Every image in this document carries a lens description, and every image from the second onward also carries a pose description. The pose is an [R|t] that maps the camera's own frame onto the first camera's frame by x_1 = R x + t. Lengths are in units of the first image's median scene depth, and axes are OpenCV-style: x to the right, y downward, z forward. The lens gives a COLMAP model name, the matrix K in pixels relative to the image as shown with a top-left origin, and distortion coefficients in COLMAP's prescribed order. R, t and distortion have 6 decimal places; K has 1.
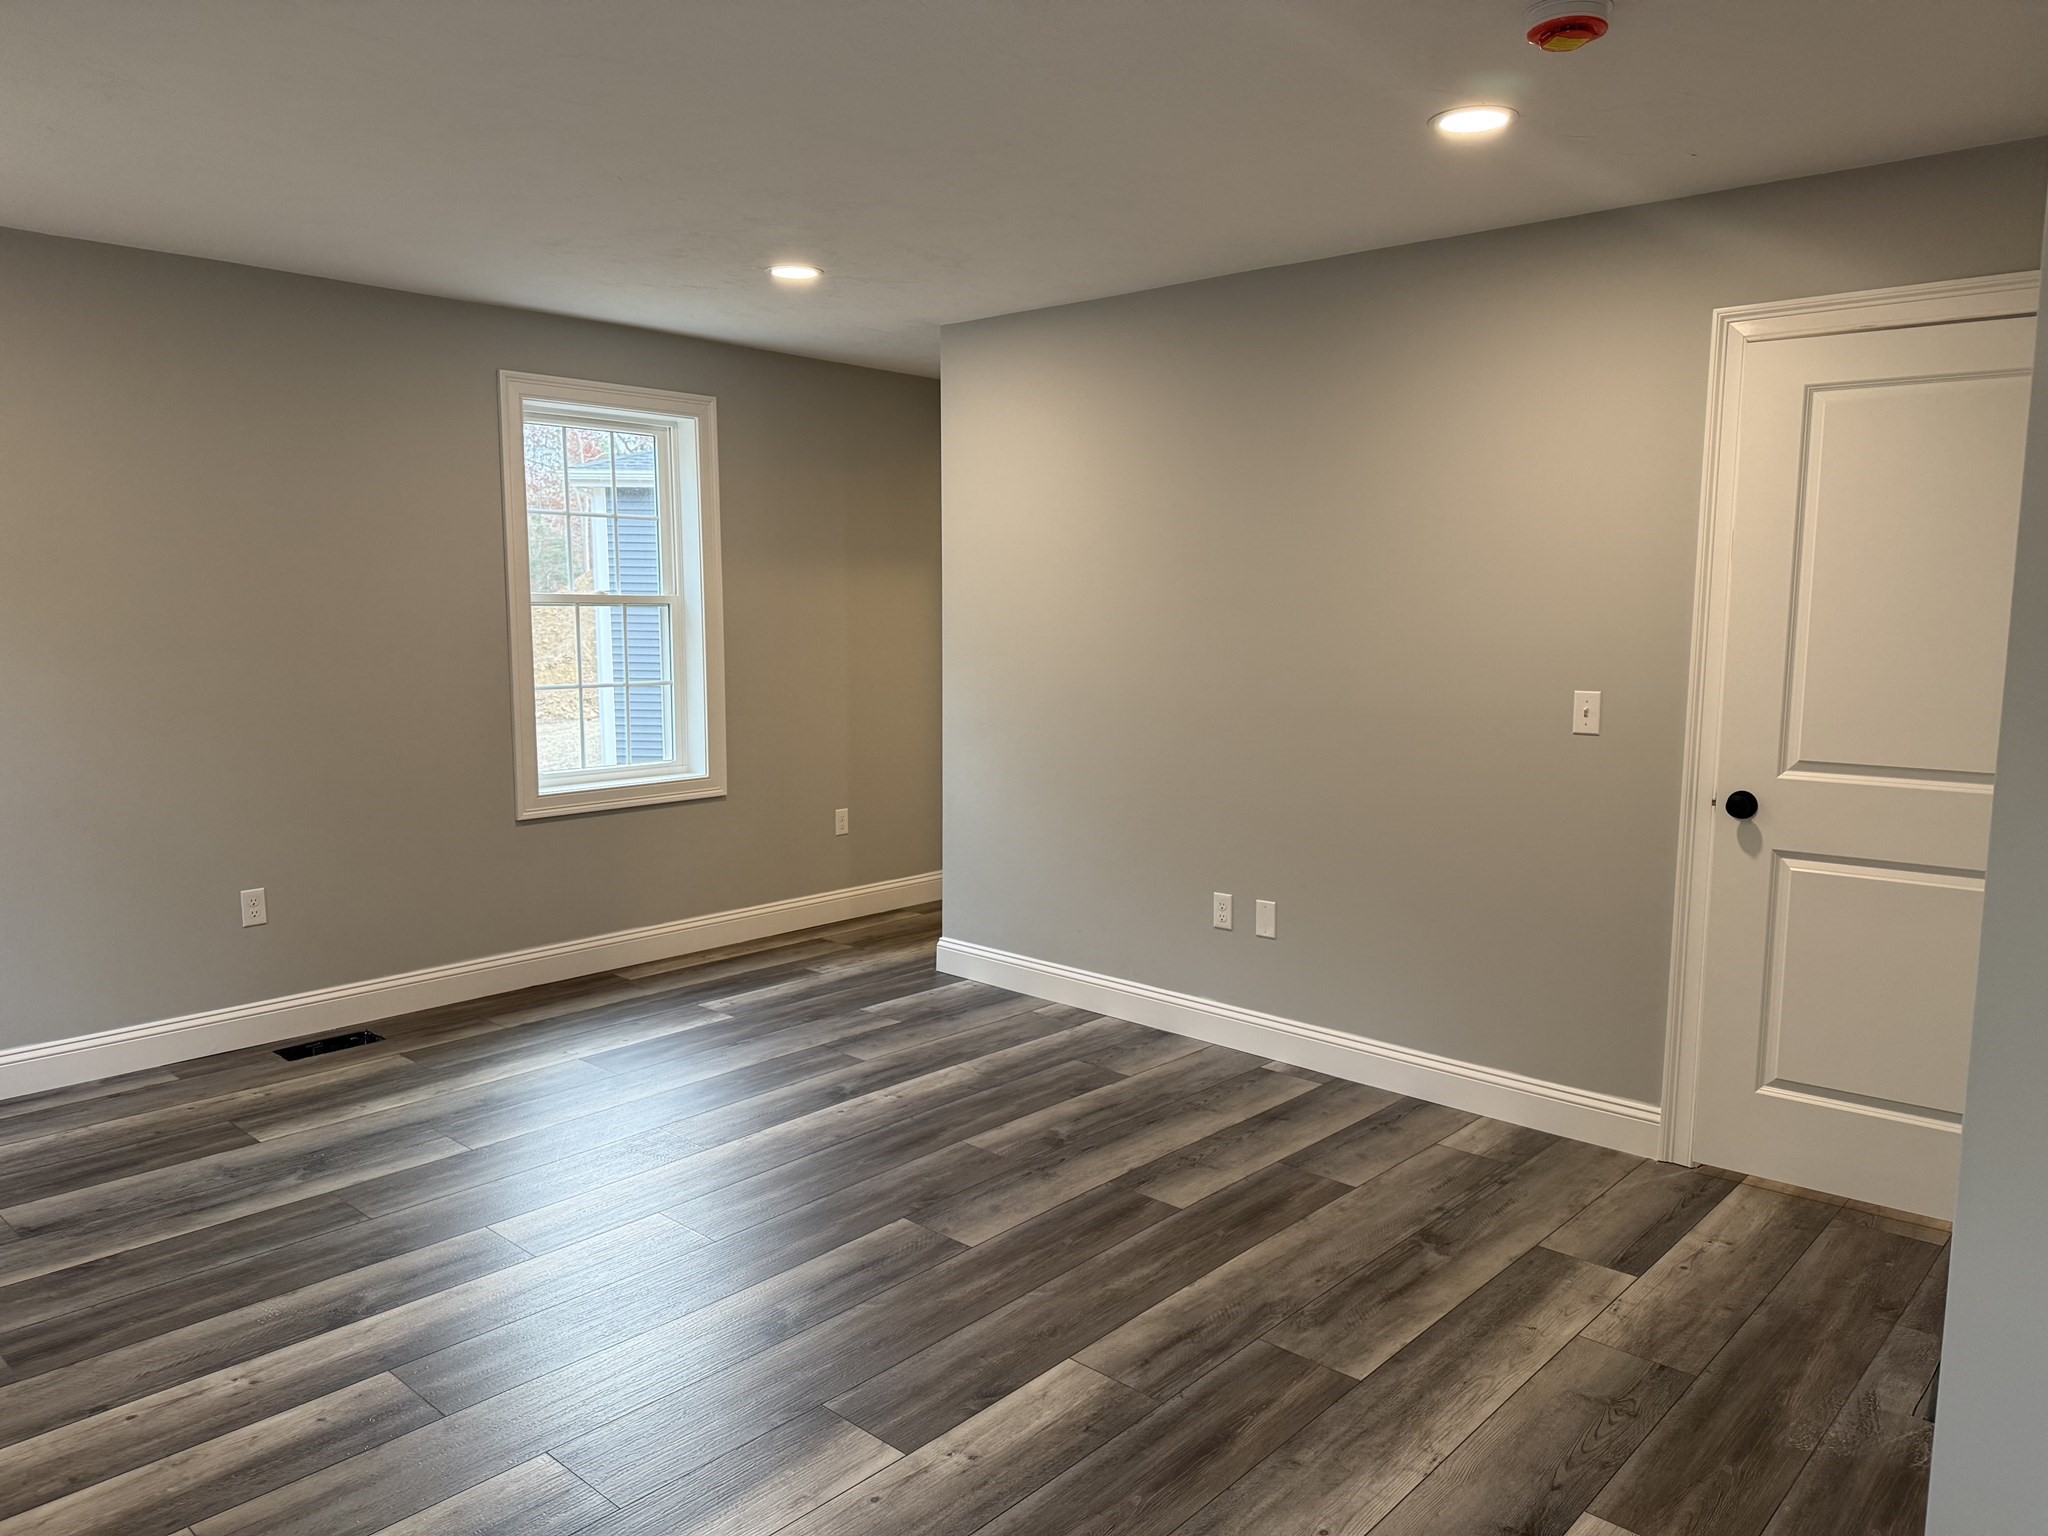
lens RADIAL K [[1439.9, 0, 1070.4], [0, 1439.9, 751.2], [0, 0, 1]] dist [0.022679, -0.027902]
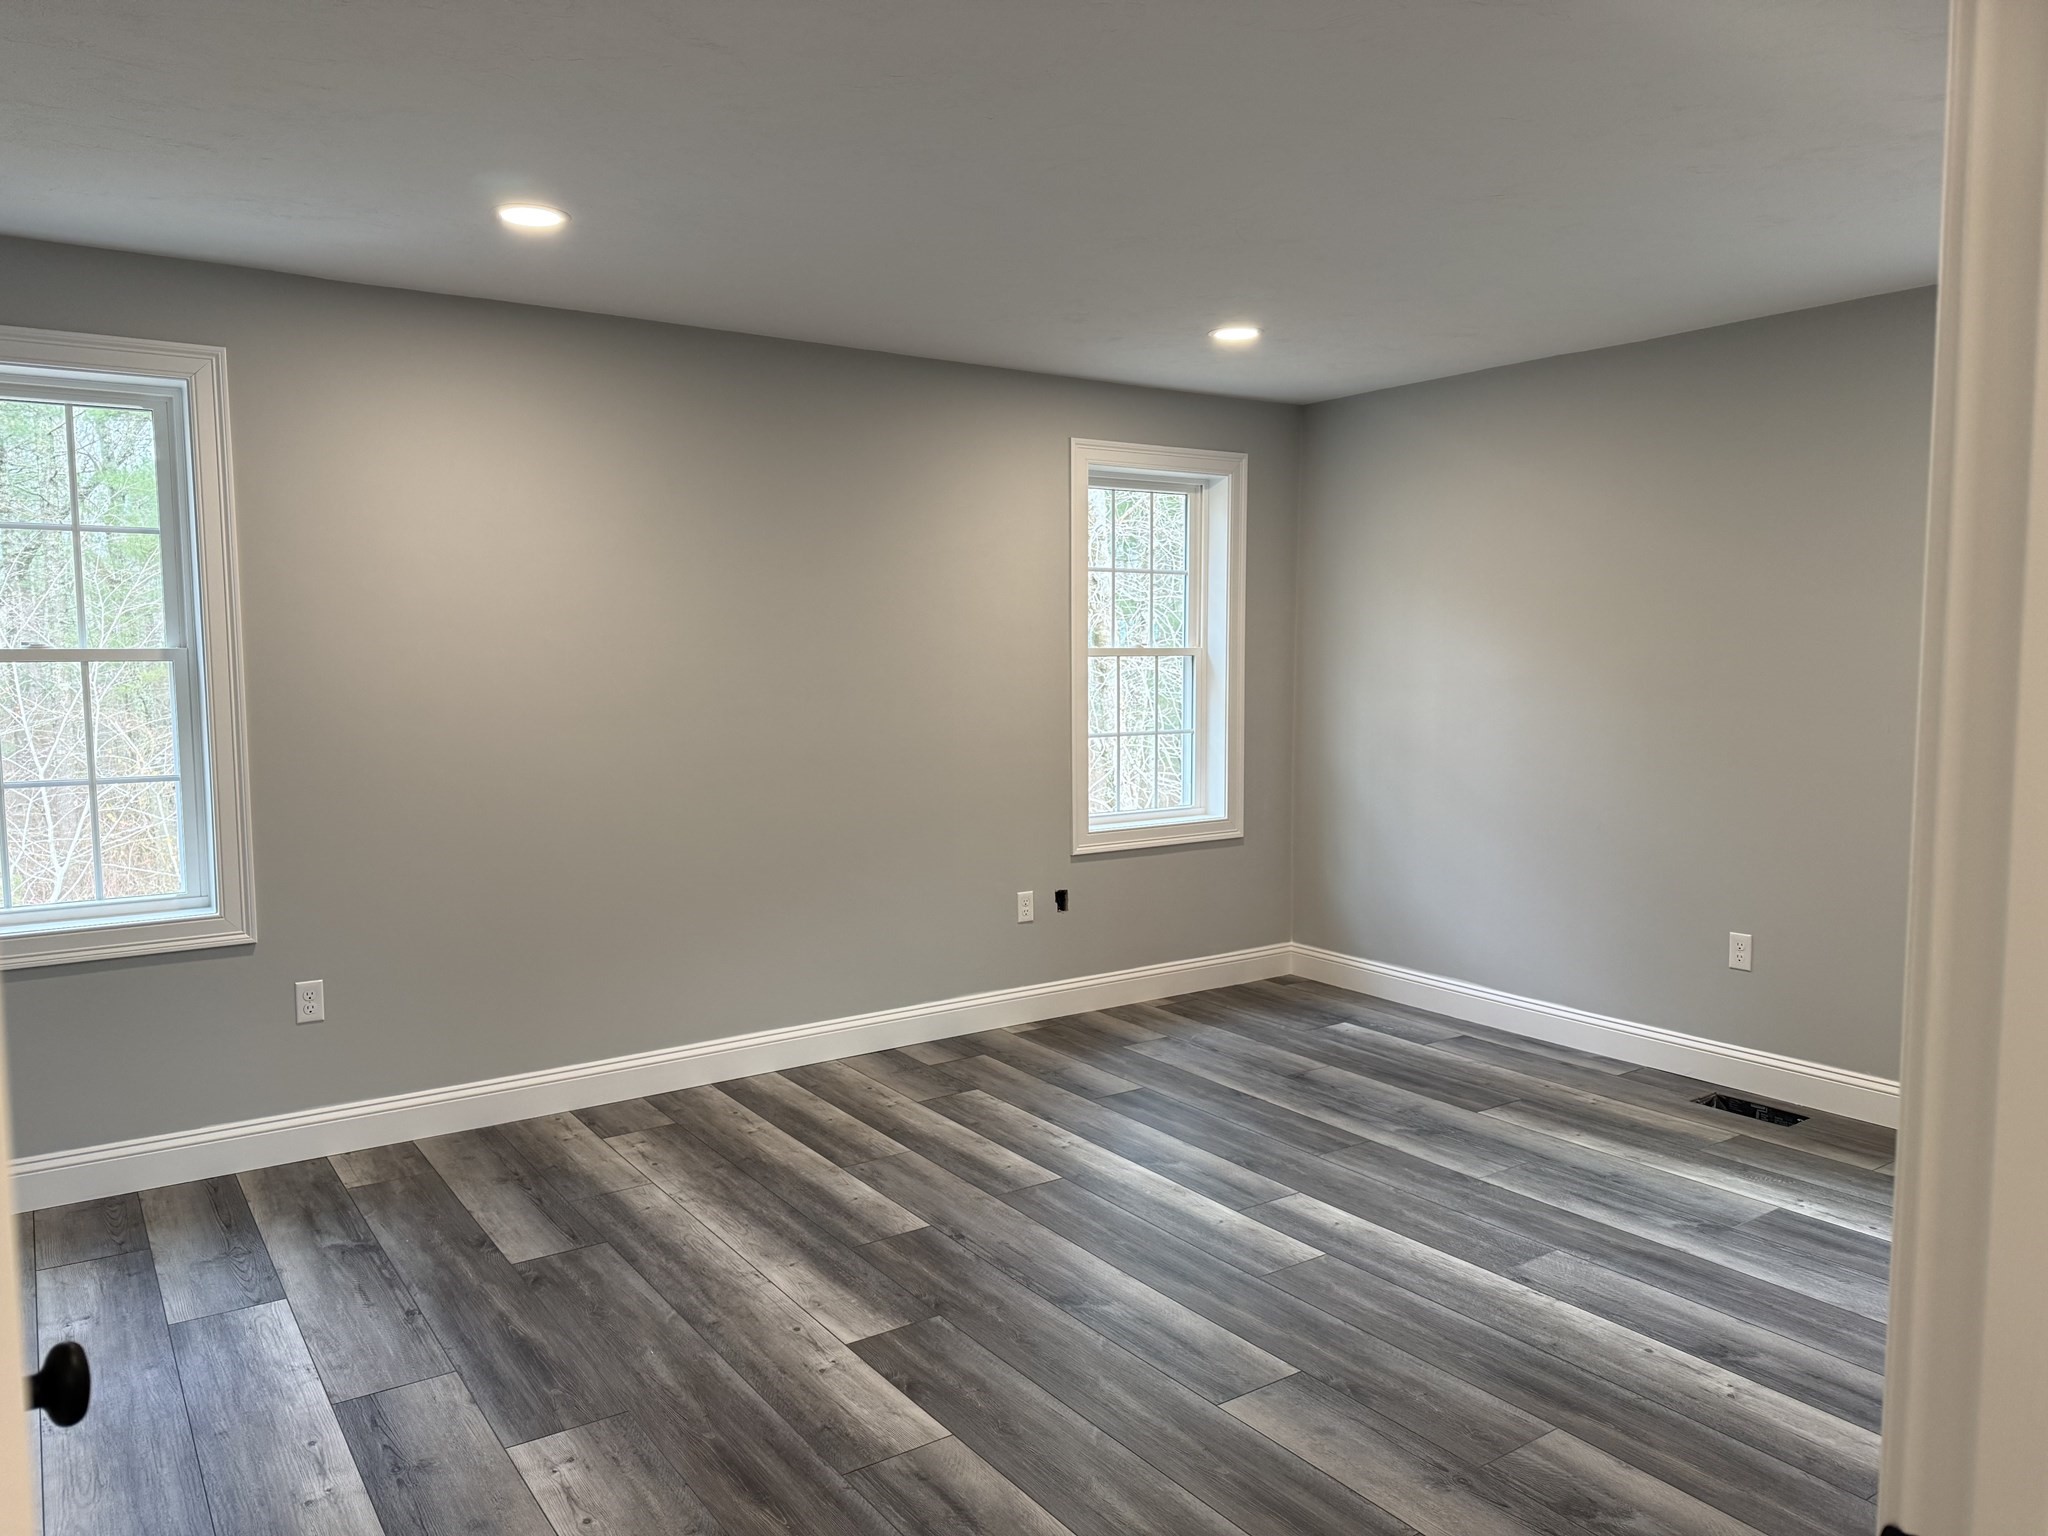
lens RADIAL K [[1439.9, 0, 1021.3], [0, 1439.9, 771.4], [0, 0, 1]] dist [0.022679, -0.027902]
pose [[-0.251769, 0.077122, -0.964710, 0.662865], [-0.103994, 0.988892, 0.106195, -0.092238], [0.962184, 0.127060, -0.240952, 0.918237]]
